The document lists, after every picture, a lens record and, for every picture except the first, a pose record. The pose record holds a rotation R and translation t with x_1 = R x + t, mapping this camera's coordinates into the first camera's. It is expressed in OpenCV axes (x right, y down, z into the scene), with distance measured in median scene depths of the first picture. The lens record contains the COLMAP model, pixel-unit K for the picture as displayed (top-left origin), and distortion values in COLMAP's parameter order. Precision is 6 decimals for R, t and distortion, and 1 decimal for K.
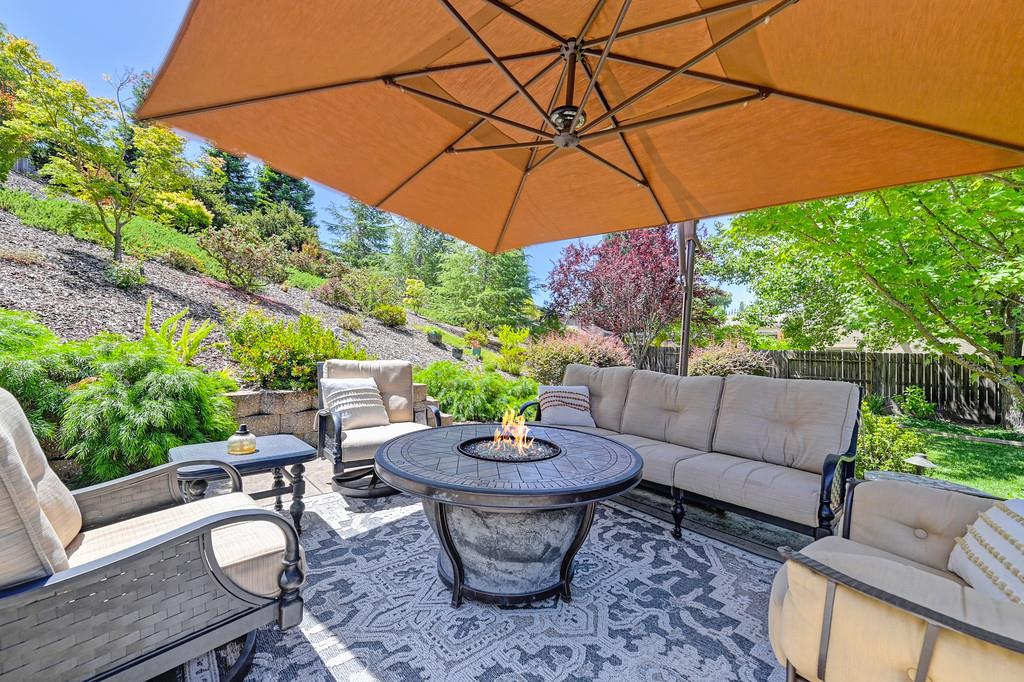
lens RADIAL K [[408.9, 0, 515.0], [0, 408.9, 343.1], [0, 0, 1]] dist [-0.013916, -0.000187]
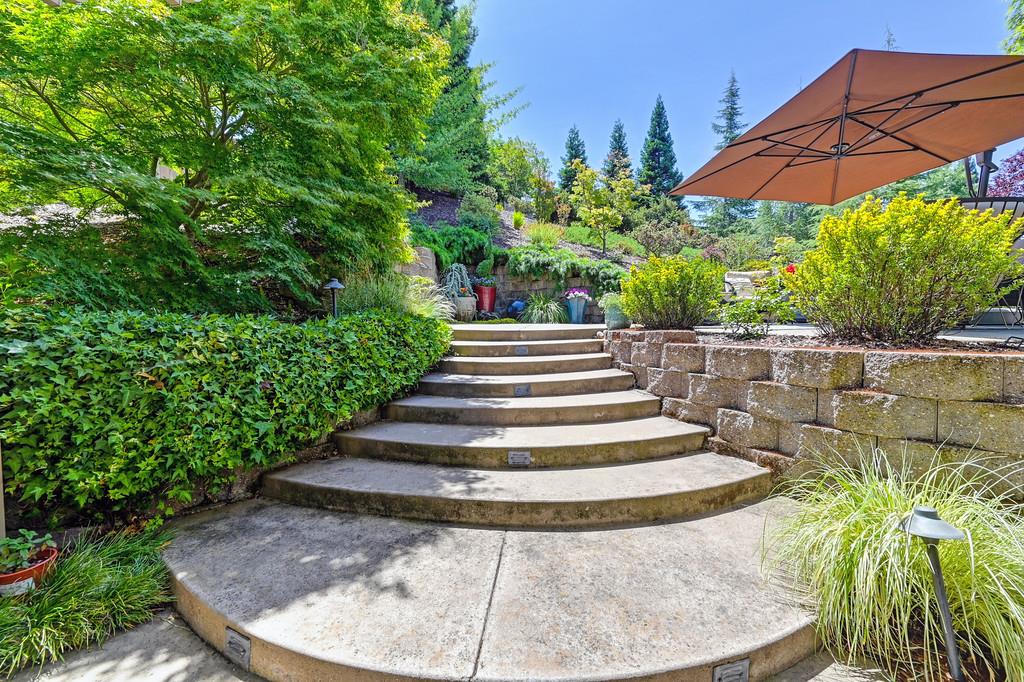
lens RADIAL K [[408.9, 0, 515.0], [0, 408.9, 343.1], [0, 0, 1]] dist [-0.013916, -0.000187]
pose [[0.670071, 0.001375, -0.742296, 0.054228], [0.042210, 0.998310, 0.039953, 0.037021], [0.741096, -0.058103, 0.668880, -0.182524]]
